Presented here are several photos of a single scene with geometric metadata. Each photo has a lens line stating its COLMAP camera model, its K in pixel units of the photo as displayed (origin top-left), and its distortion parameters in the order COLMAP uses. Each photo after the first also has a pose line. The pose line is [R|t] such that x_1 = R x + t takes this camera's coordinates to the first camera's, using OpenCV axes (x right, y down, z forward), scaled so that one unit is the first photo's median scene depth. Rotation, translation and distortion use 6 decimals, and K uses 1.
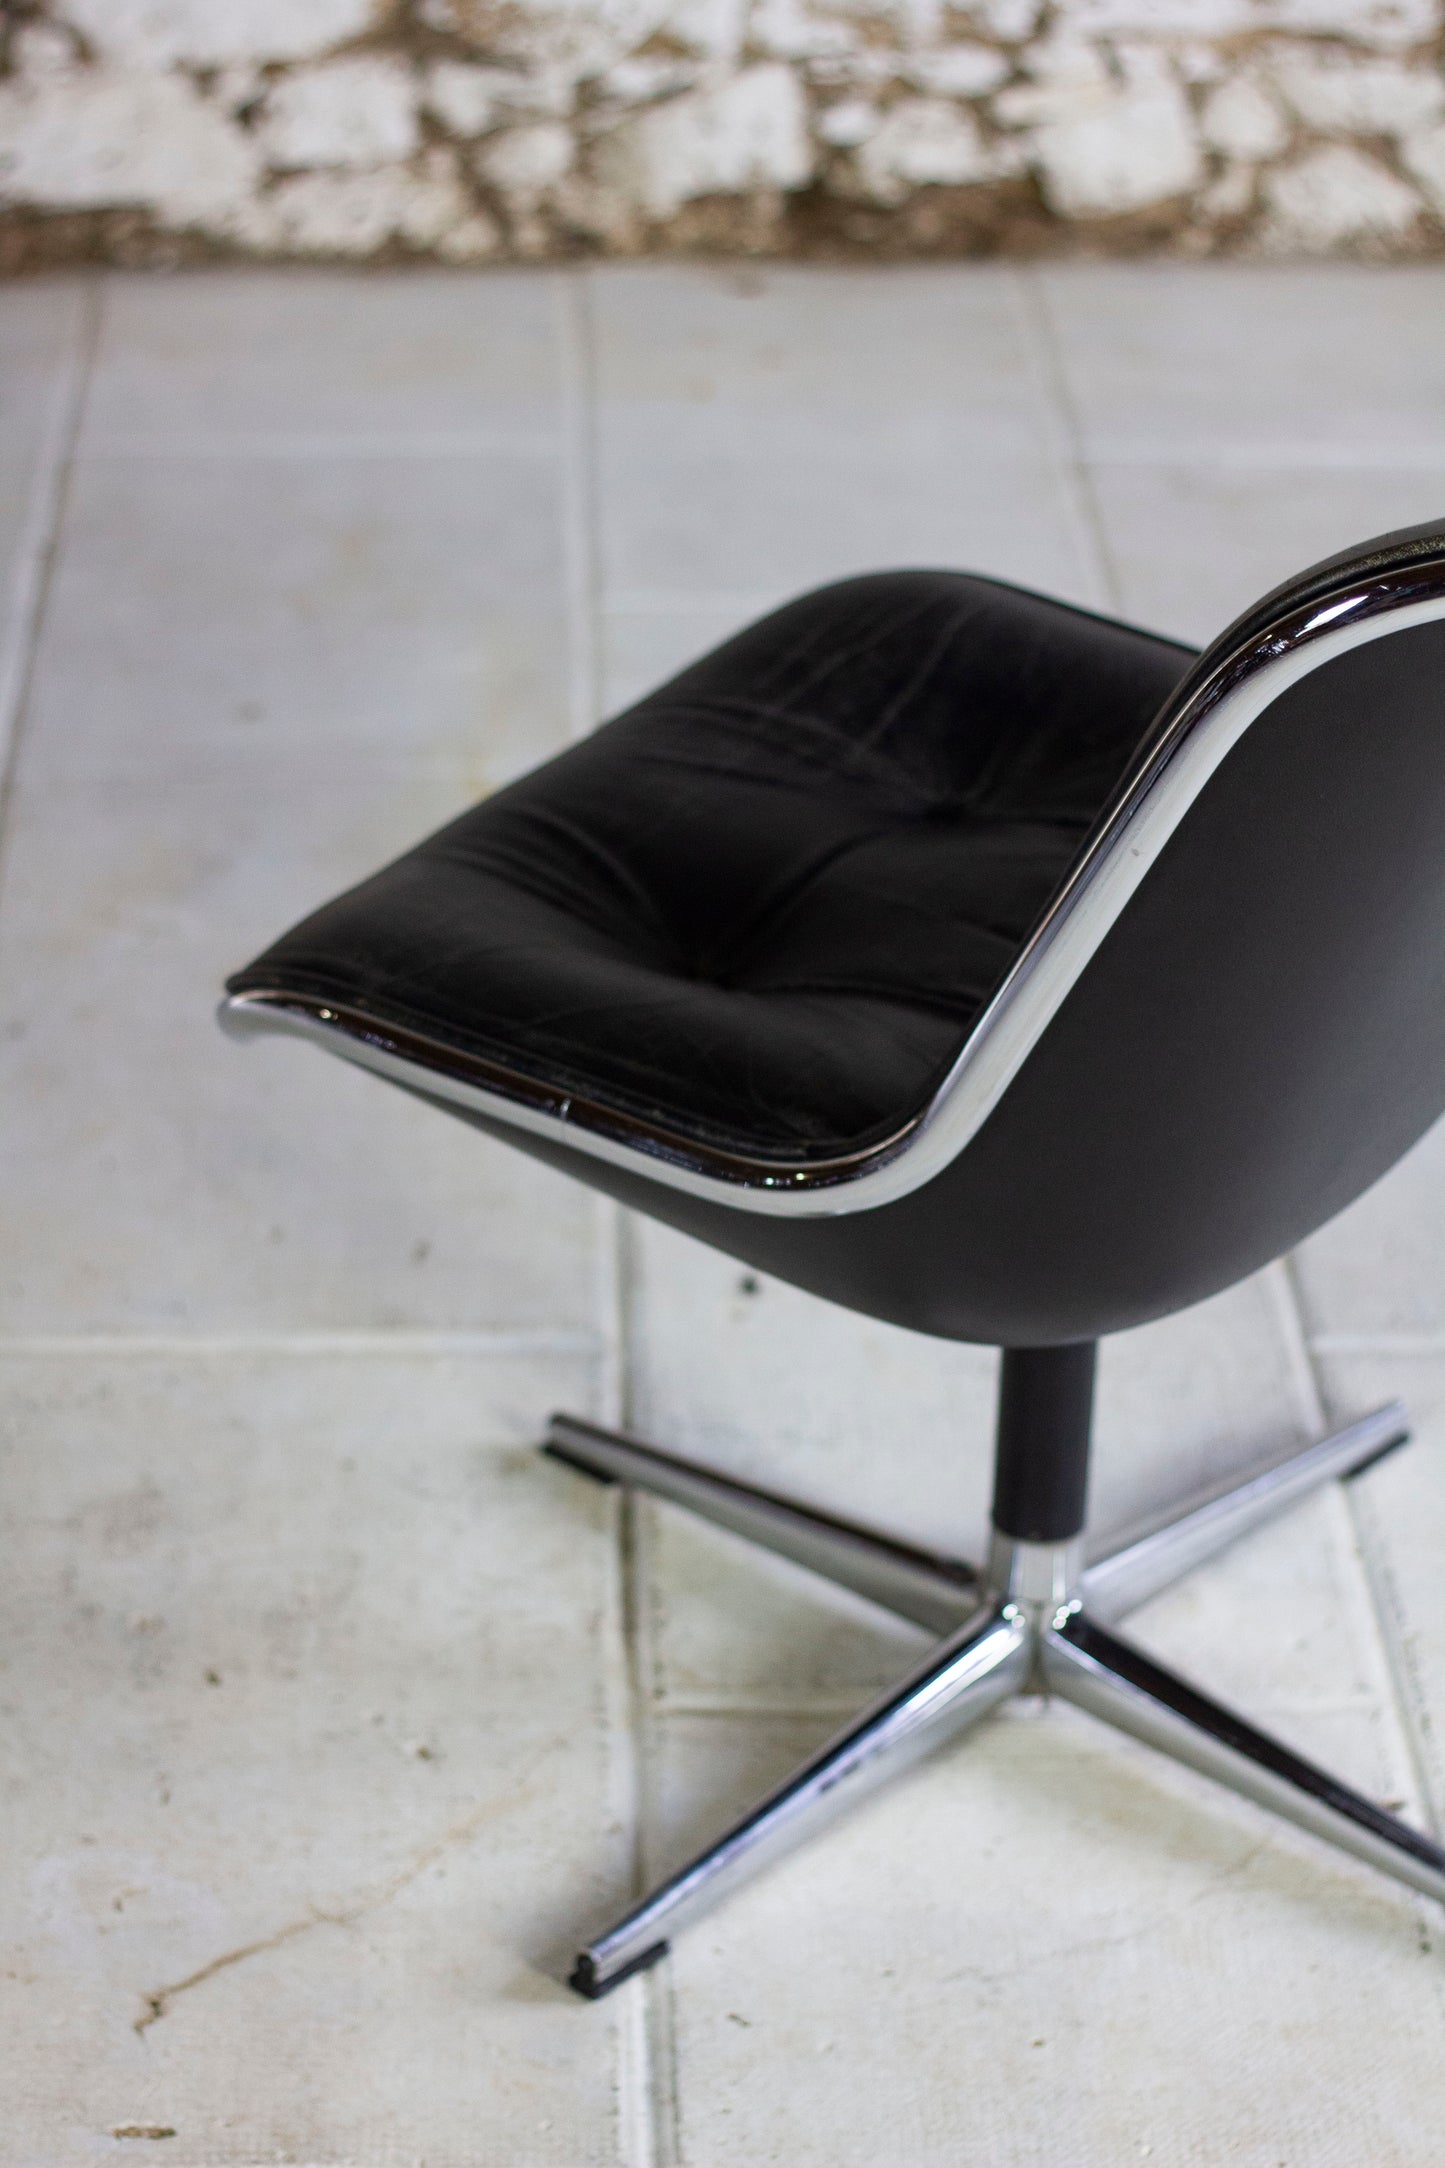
lens RADIAL K [[5112.7, 0, 721.7], [0, 5112.7, 1084.5], [0, 0, 1]] dist [-0.095516, -0.203736]
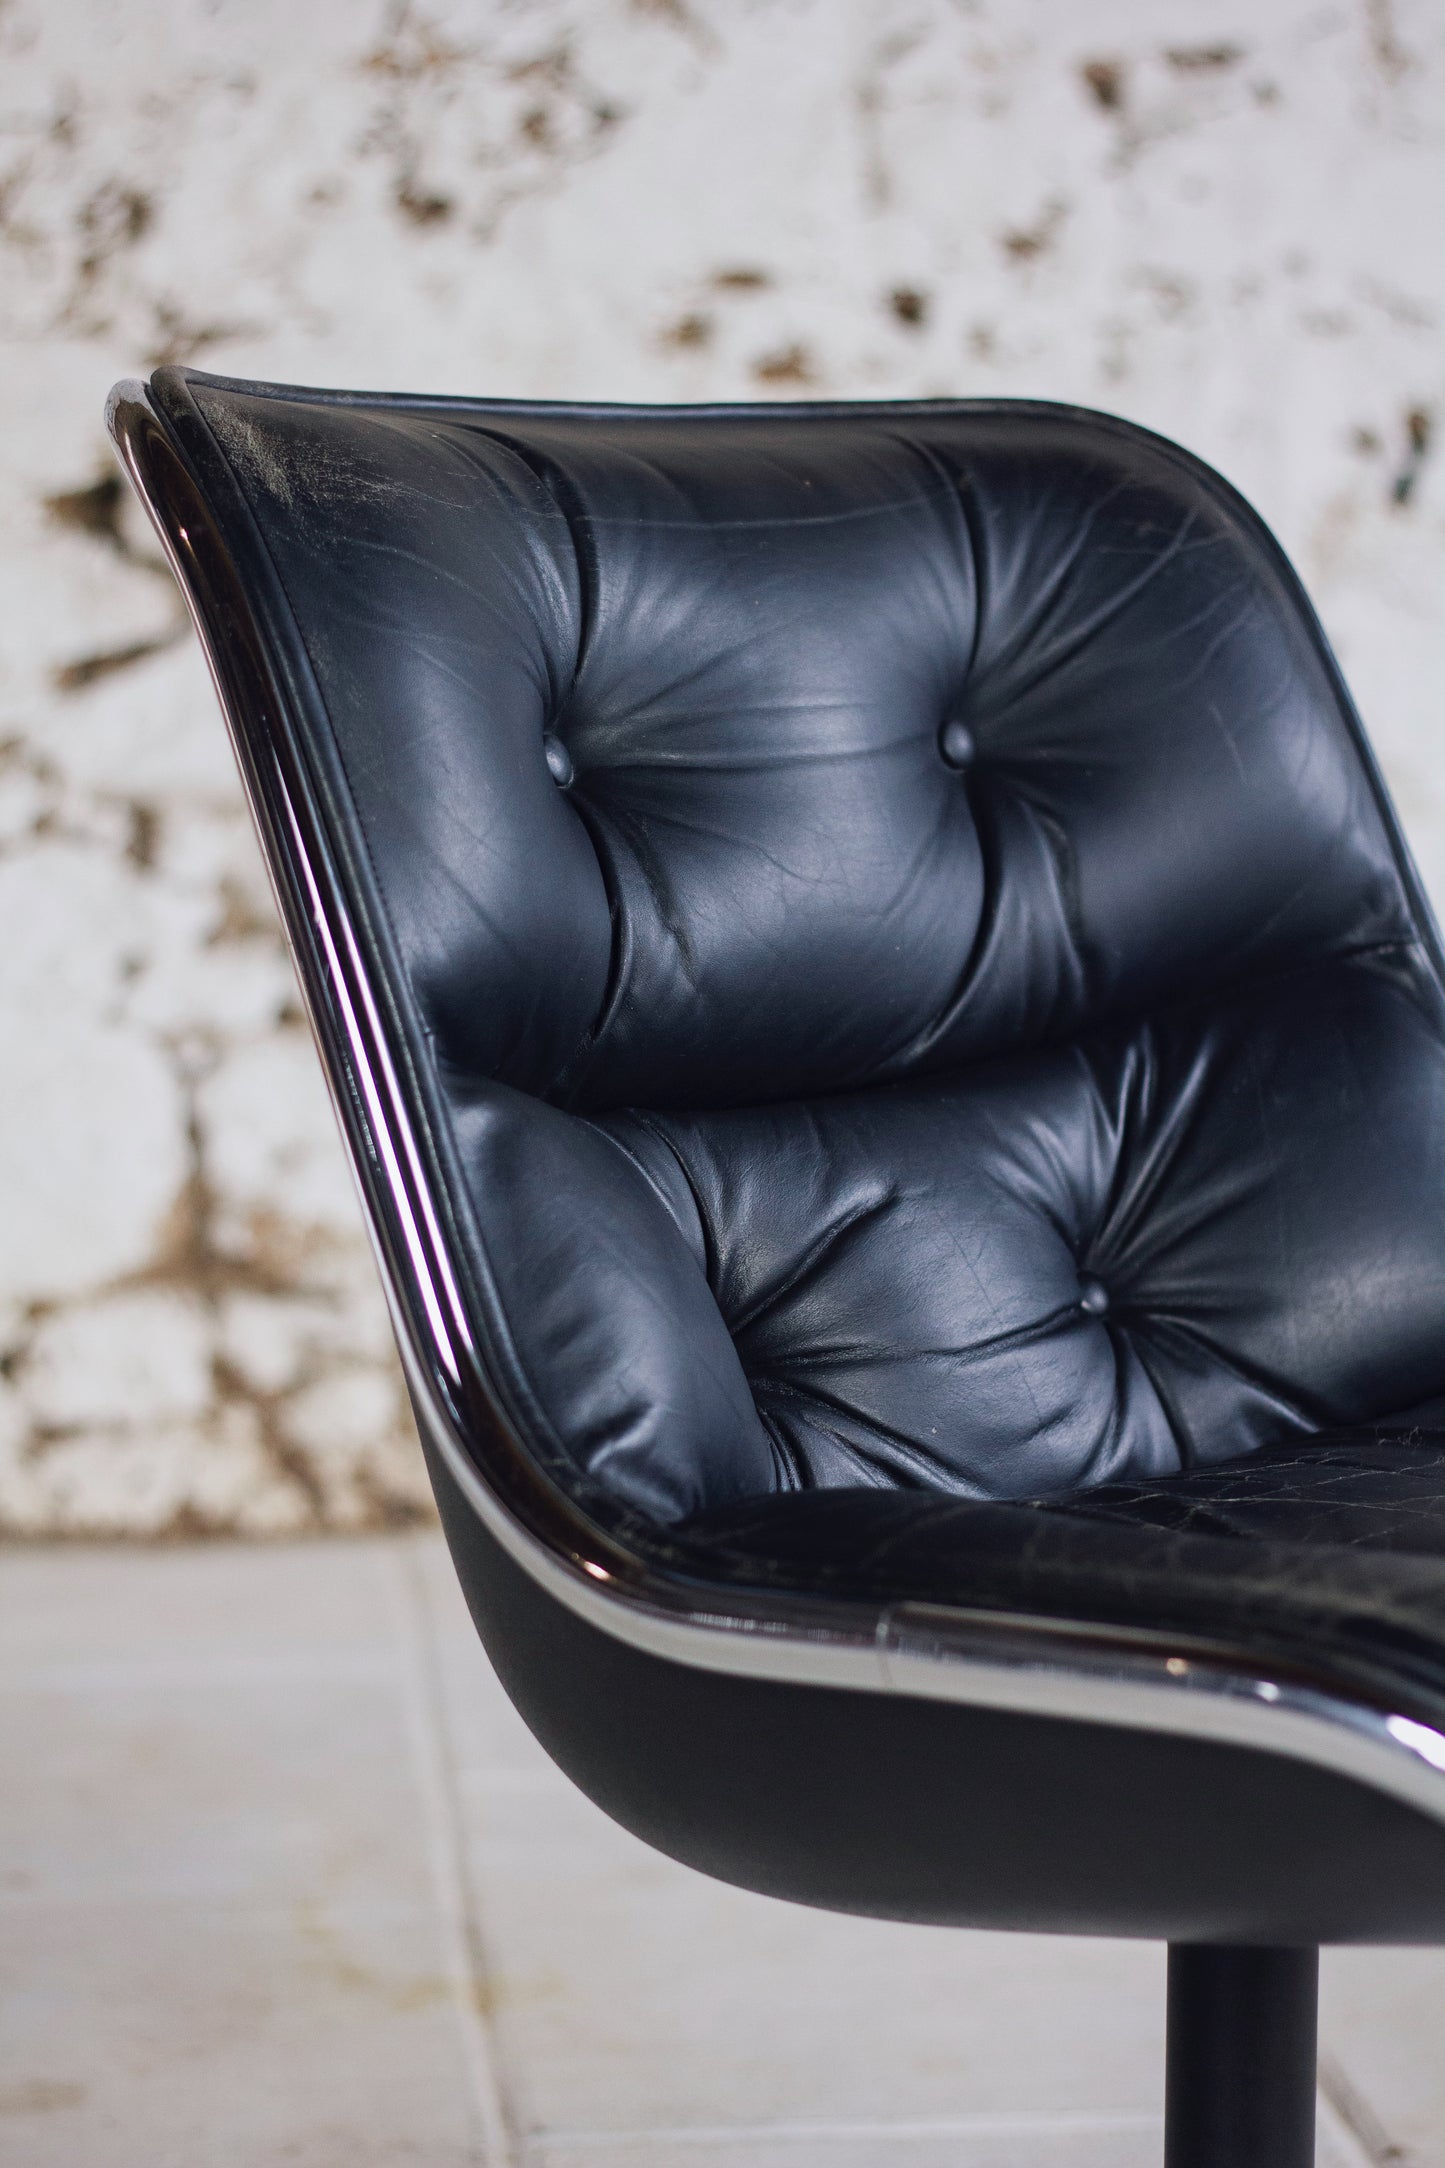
lens RADIAL K [[5144.8, 0, 725.9], [0, 5144.8, 1082.9], [0, 0, 1]] dist [-0.076300, -0.363245]
pose [[0.998015, -0.032588, 0.053894, -0.030512], [0.050650, 0.923886, -0.379302, 0.156373], [-0.037432, 0.381278, 0.923702, 0.309848]]
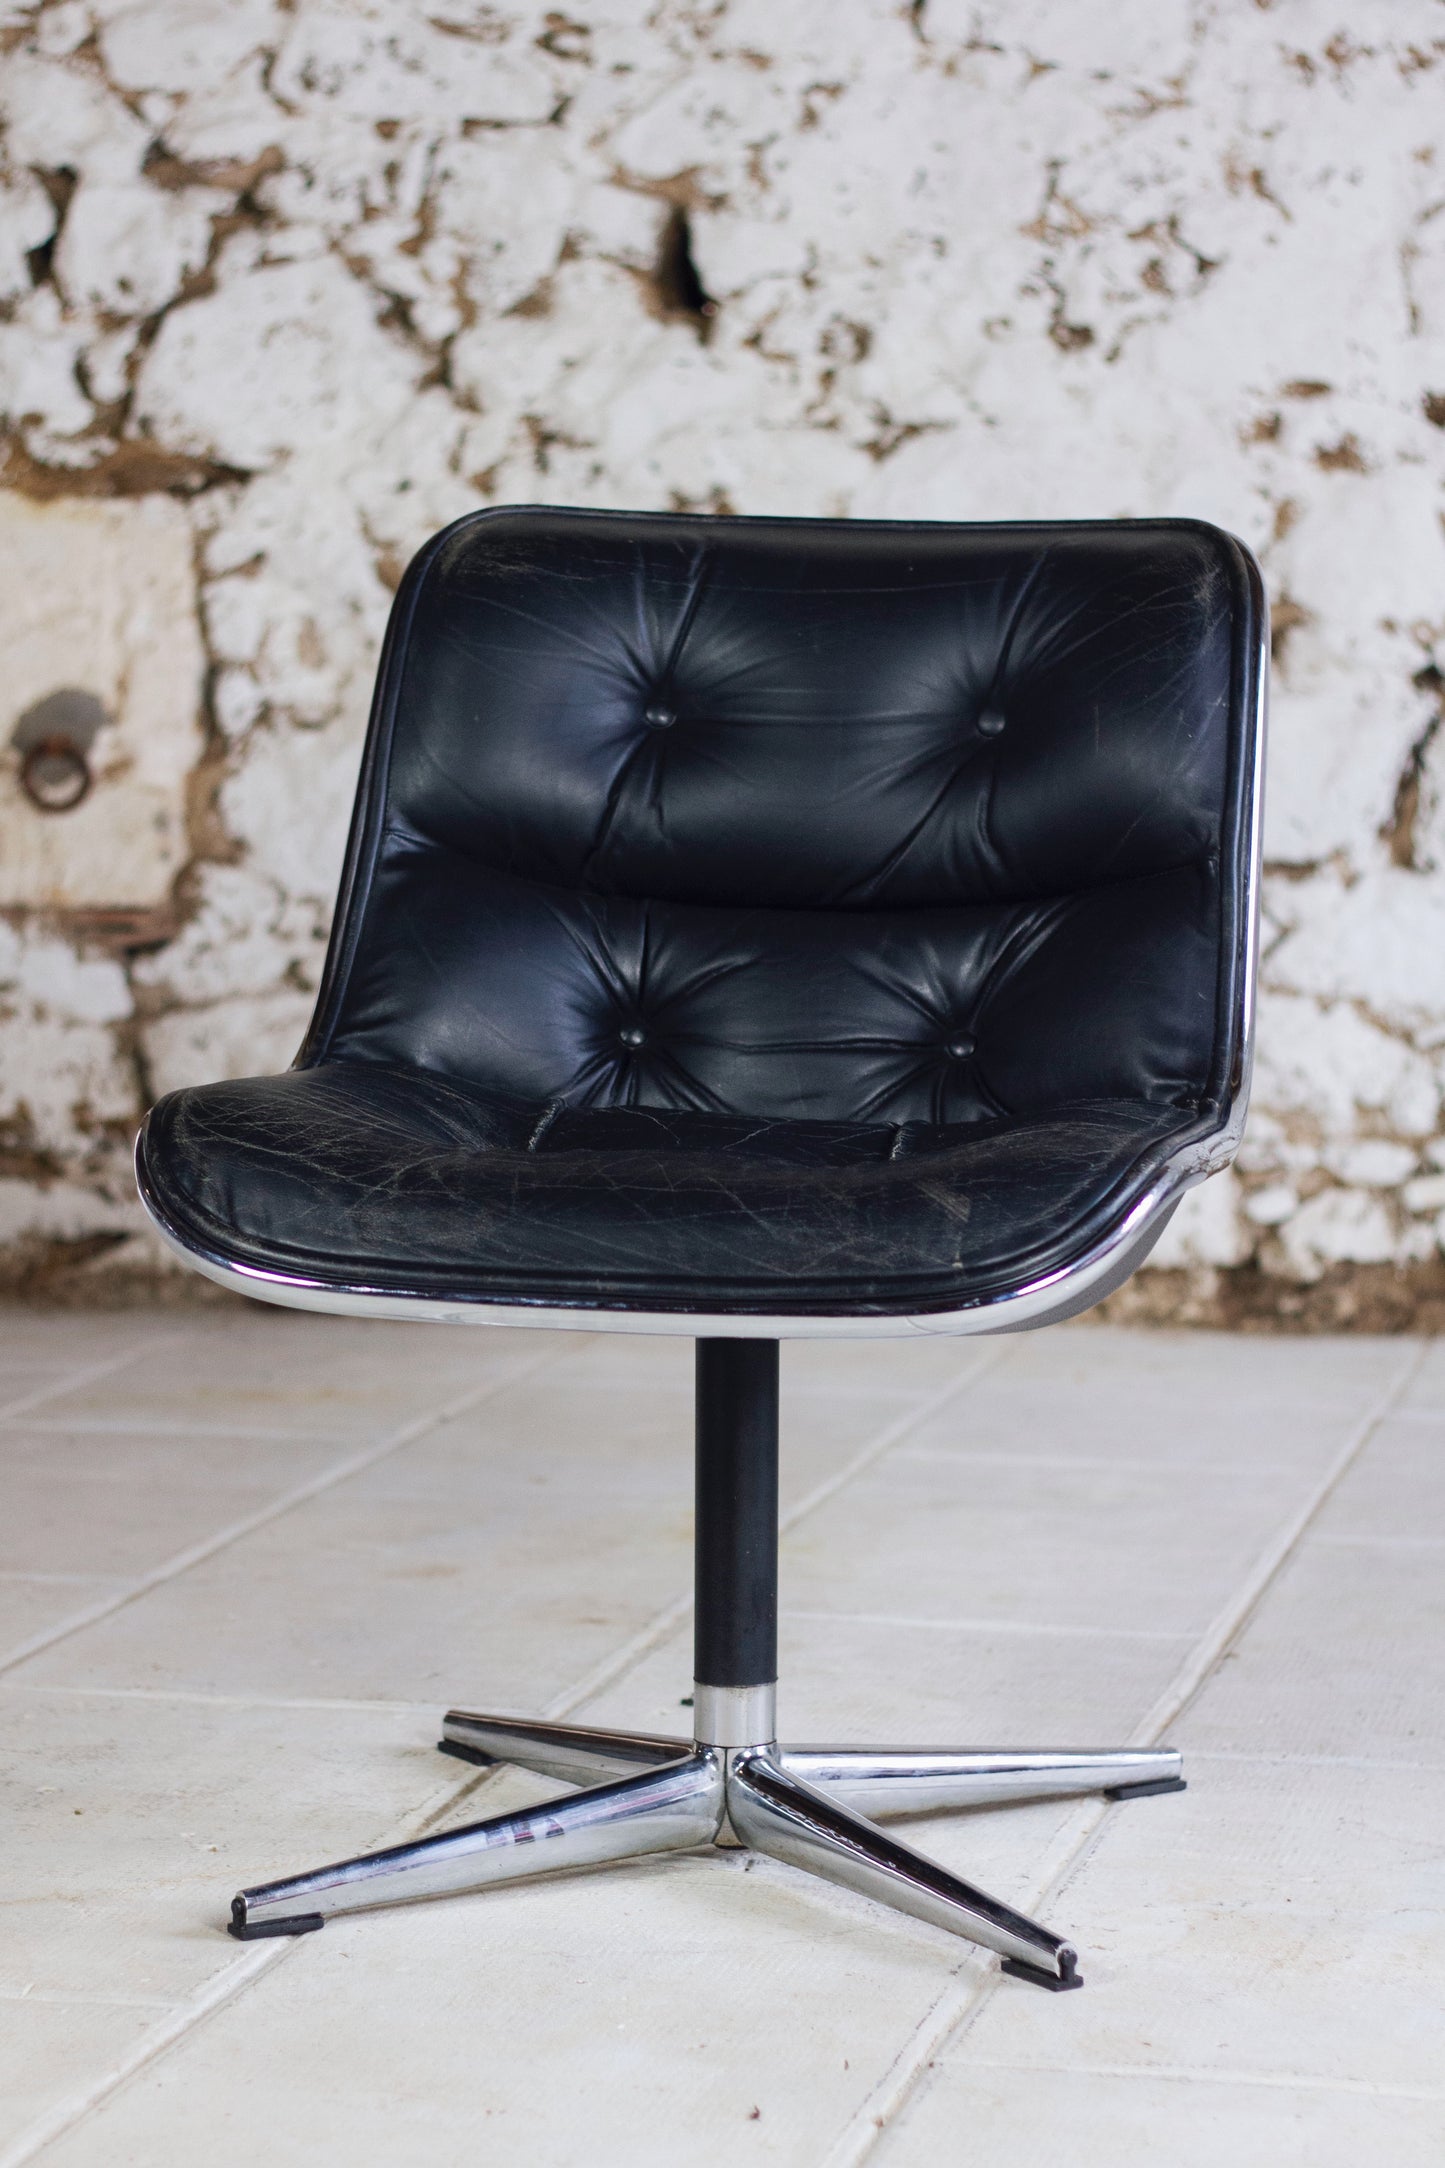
lens RADIAL K [[5319.4, 0, 720.3], [0, 5319.4, 1082.0], [0, 0, 1]] dist [-0.091846, -0.162537]
pose [[0.963665, 0.008583, -0.266976, 0.362651], [-0.112033, 0.920310, -0.374803, 0.393197], [0.242484, 0.391095, 0.887832, -0.130885]]
